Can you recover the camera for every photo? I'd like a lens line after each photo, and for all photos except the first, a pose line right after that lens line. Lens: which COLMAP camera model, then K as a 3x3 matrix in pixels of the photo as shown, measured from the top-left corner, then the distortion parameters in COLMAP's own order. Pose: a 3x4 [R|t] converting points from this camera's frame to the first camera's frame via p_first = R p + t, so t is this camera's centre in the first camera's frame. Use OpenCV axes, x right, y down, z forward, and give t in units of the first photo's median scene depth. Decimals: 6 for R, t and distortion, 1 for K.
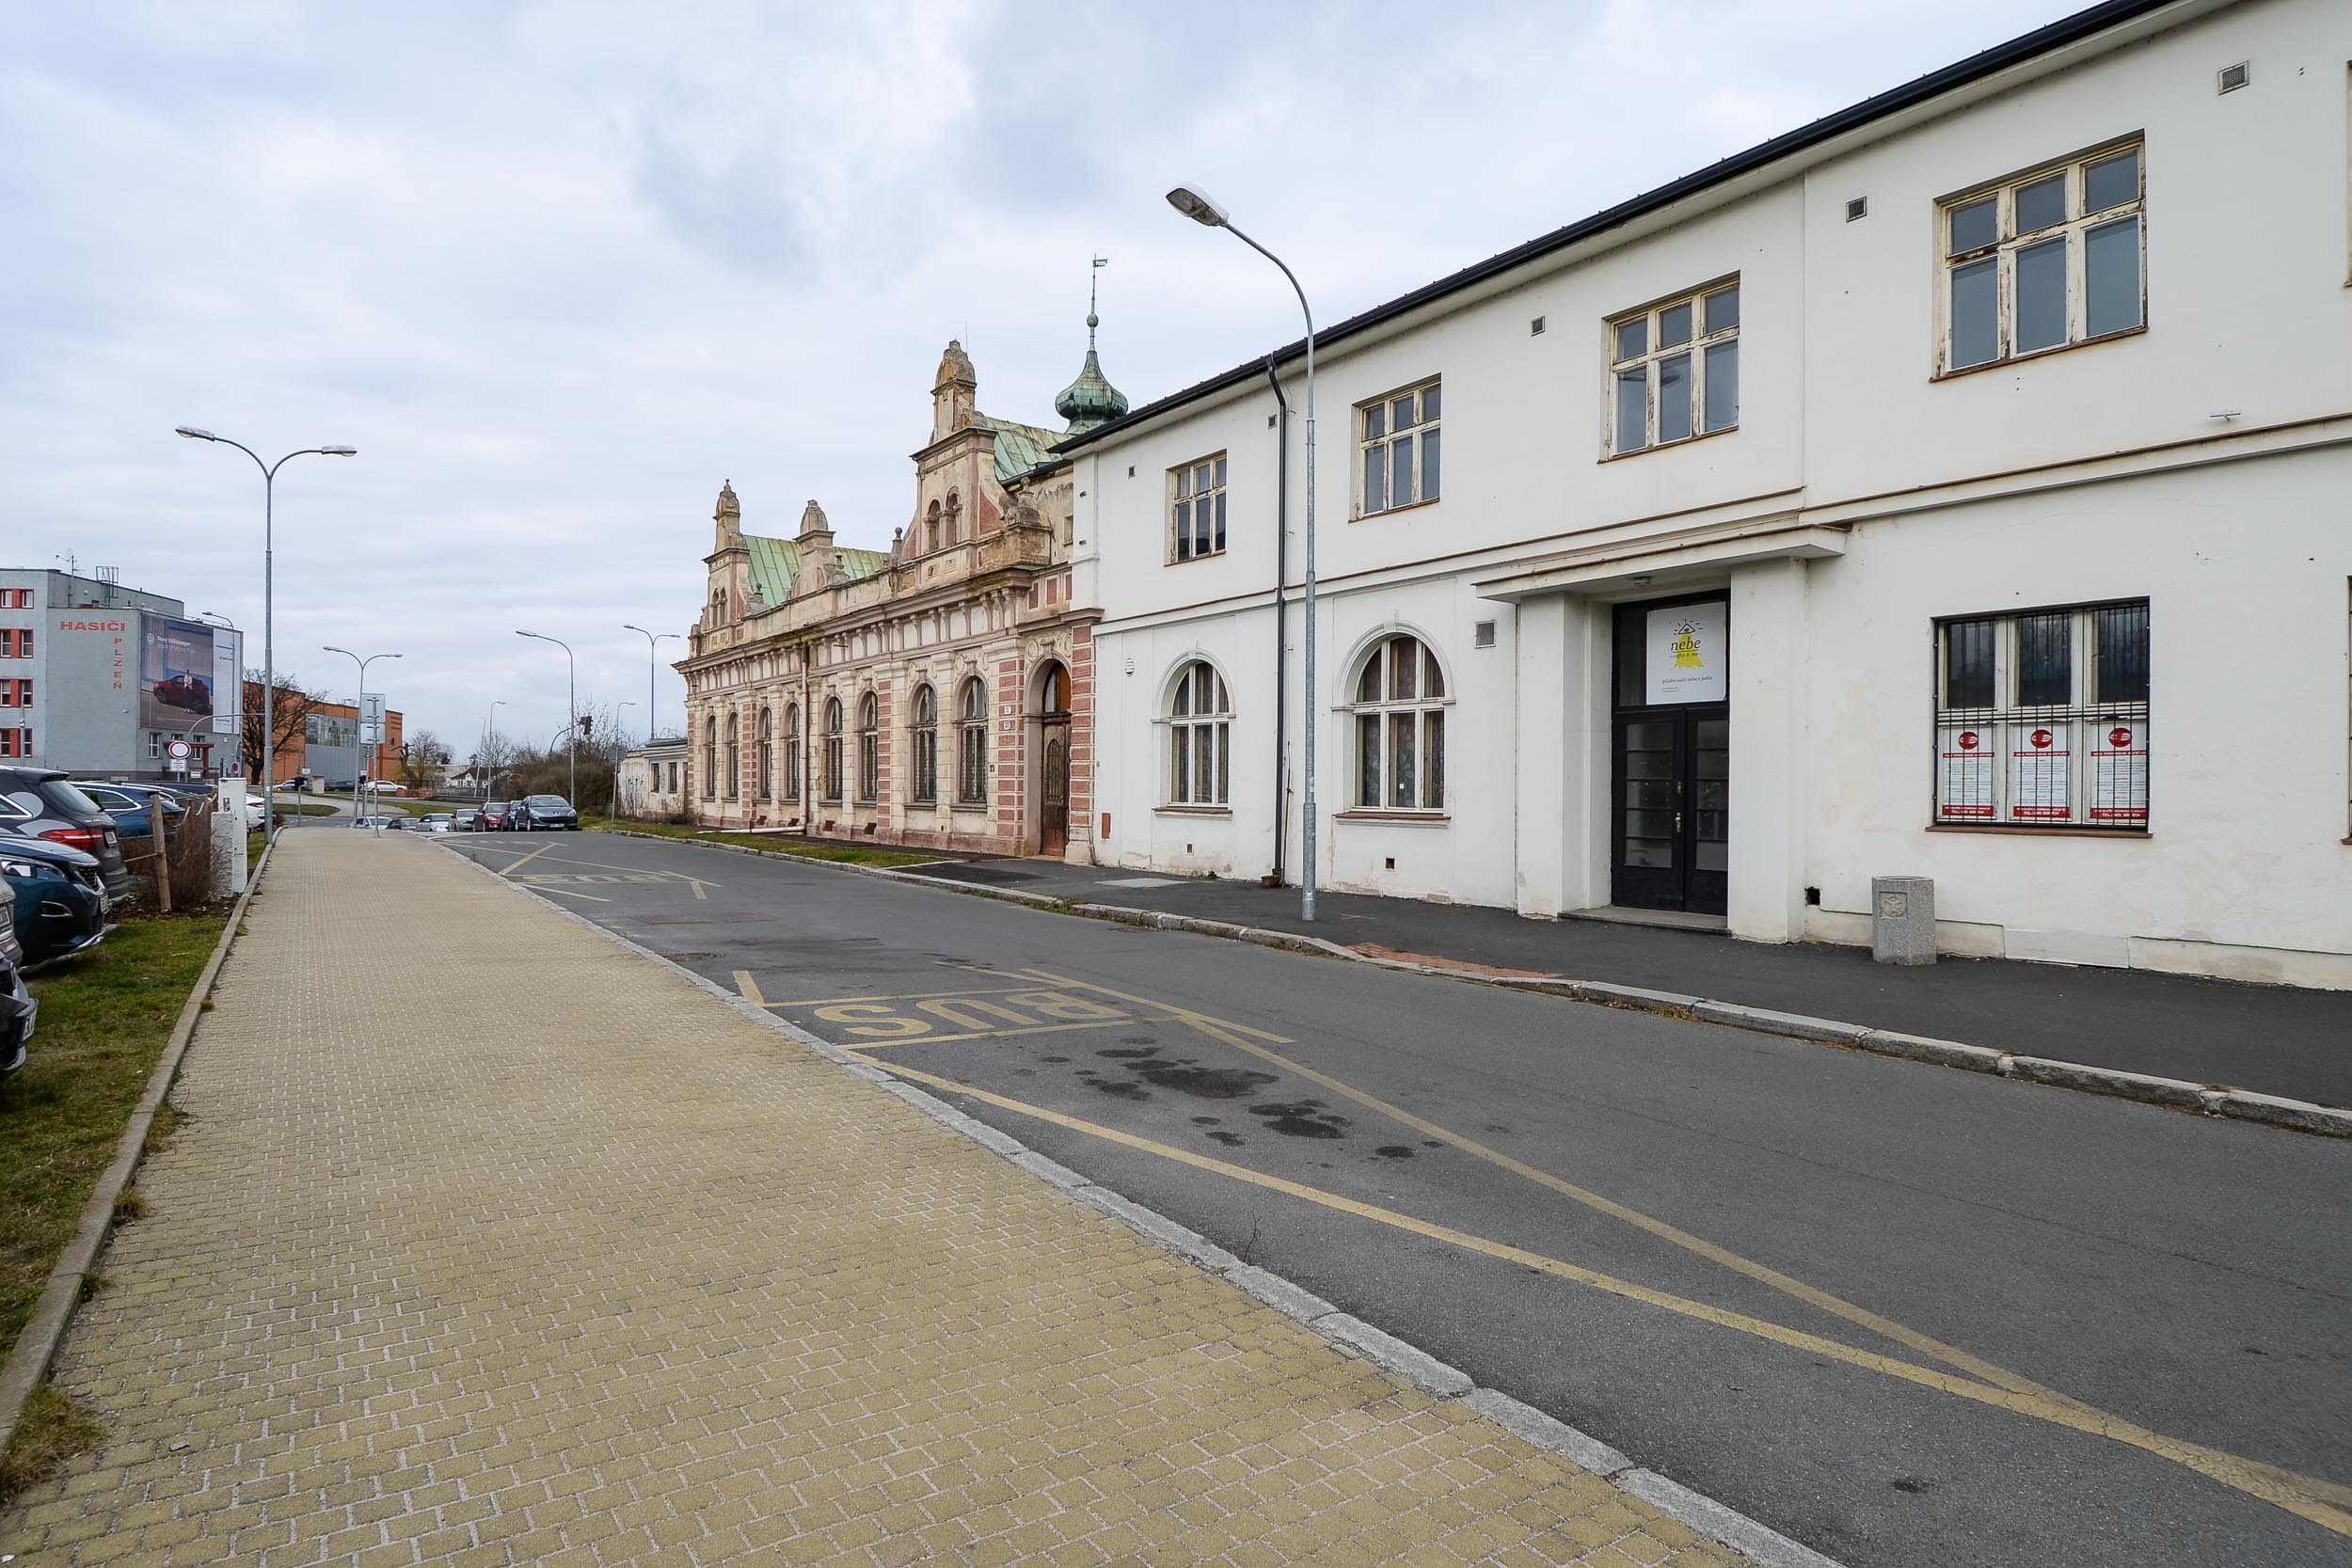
lens RADIAL K [[1221.3, 0, 1188.1], [0, 1221.3, 781.1], [0, 0, 1]] dist [-0.001712, -0.000128]
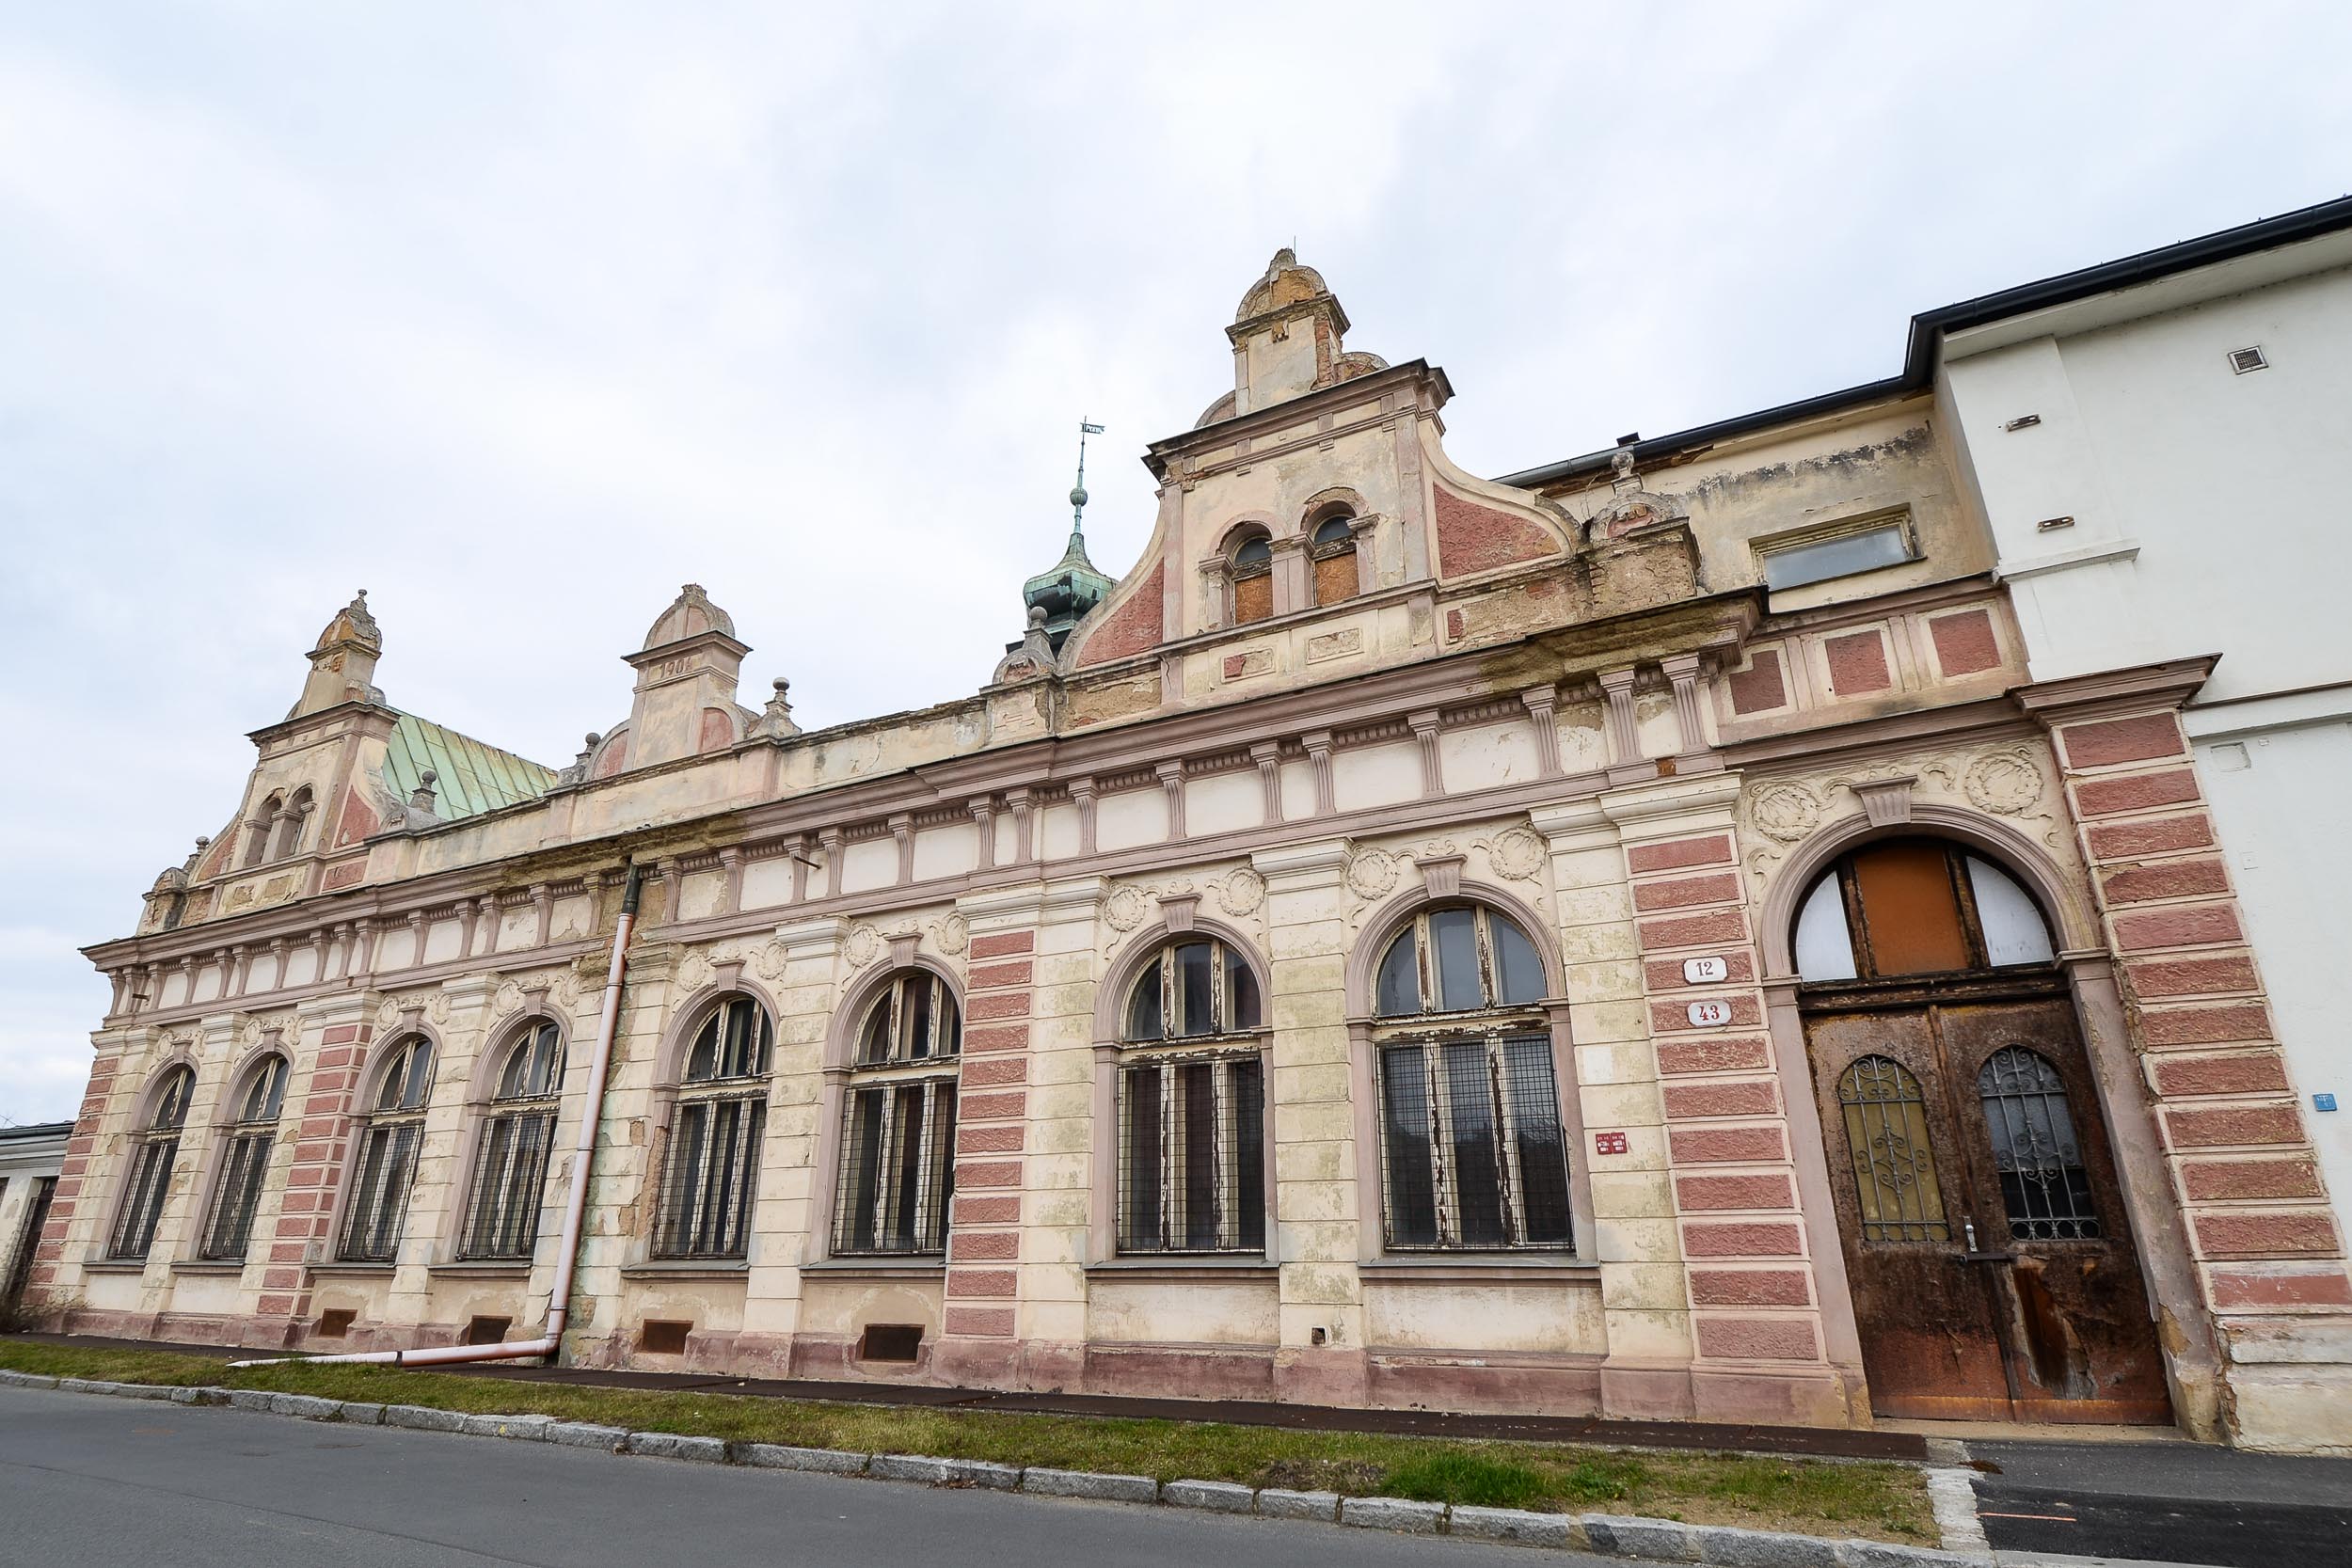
lens RADIAL K [[1164.7, 0, 1232.0], [0, 1164.7, 789.3], [0, 0, 1]] dist [-0.009459, -0.001985]
pose [[0.885087, 0.148966, 0.440942, -0.332150], [0.016563, 0.936715, -0.349701, 0.007172], [-0.465131, 0.316819, 0.826607, 0.592822]]
